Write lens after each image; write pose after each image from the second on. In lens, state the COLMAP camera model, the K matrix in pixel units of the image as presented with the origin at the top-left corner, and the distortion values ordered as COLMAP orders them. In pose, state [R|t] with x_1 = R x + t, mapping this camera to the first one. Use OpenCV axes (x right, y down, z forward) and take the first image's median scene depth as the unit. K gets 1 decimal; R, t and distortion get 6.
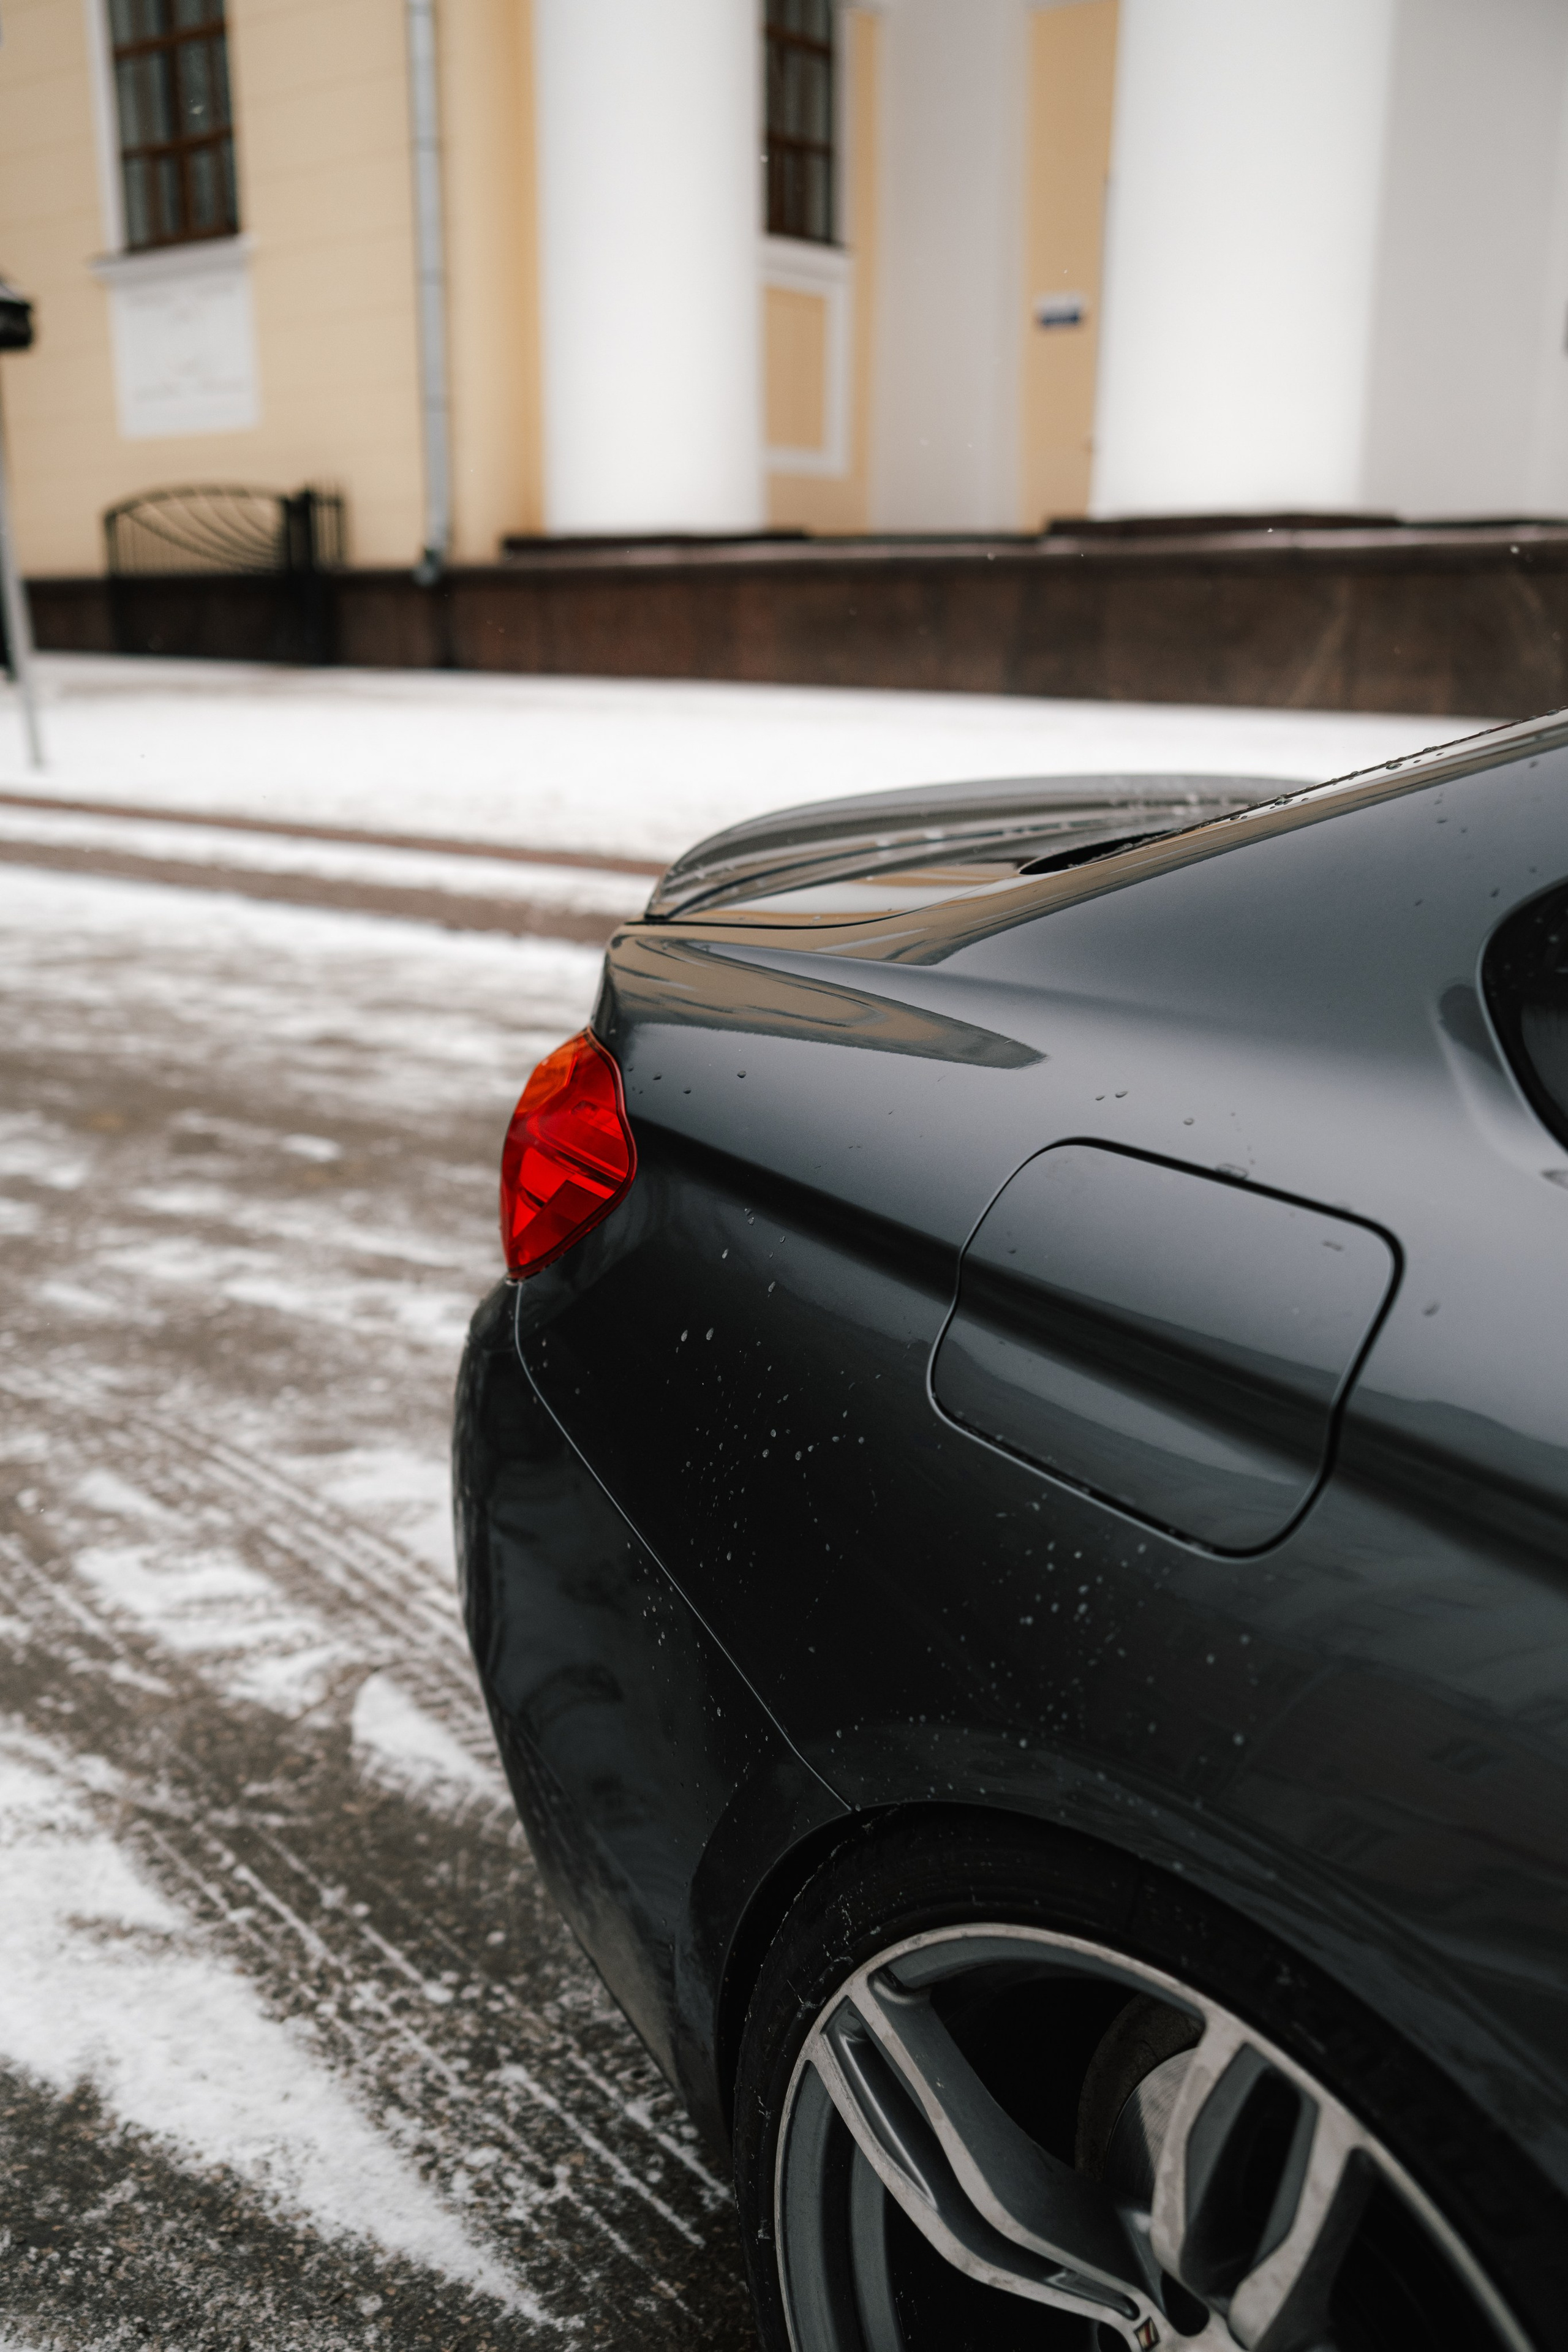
lens RADIAL K [[1886.5, 0, 737.1], [0, 1886.5, 1196.0], [0, 0, 1]] dist [-0.031344, 0.040001]
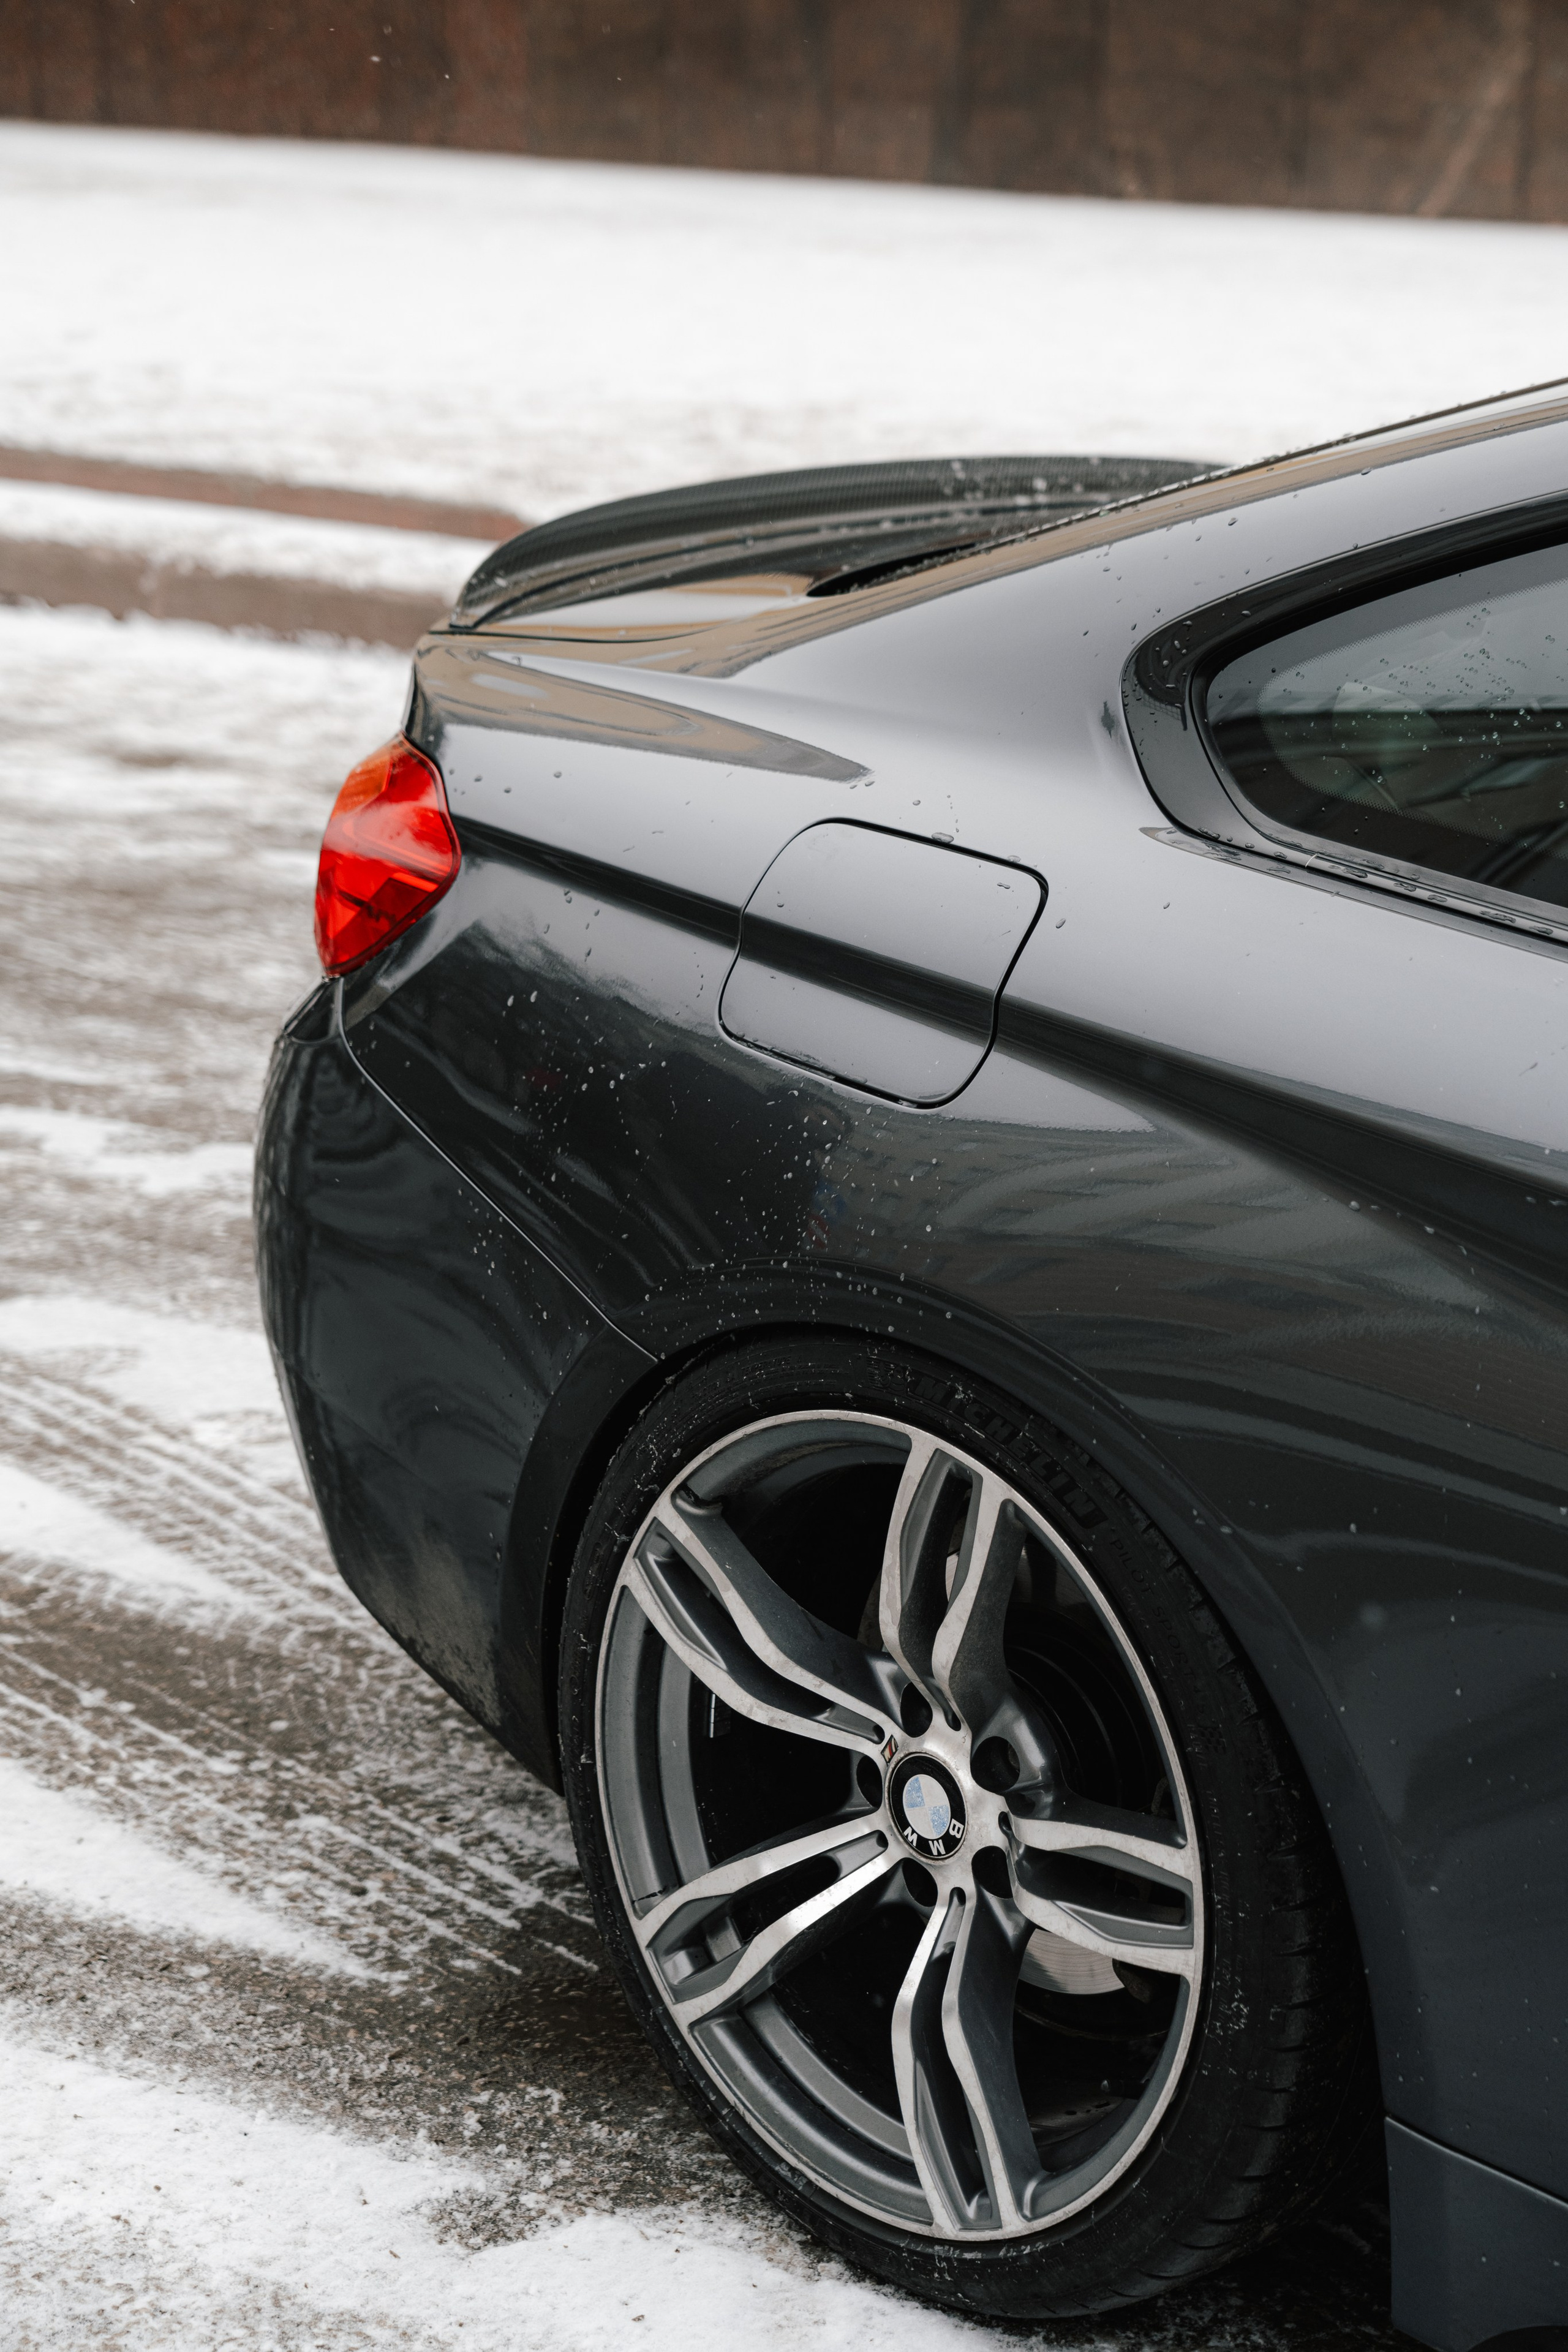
lens RADIAL K [[4640.5, 0, 779.8], [0, 4640.5, 1166.9], [0, 0, 1]] dist [0.065581, 0.000000]
pose [[0.996629, -0.006245, 0.081804, -0.074336], [0.006987, 0.999937, -0.008776, 0.155330], [-0.081744, 0.009318, 0.996610, -1.412799]]
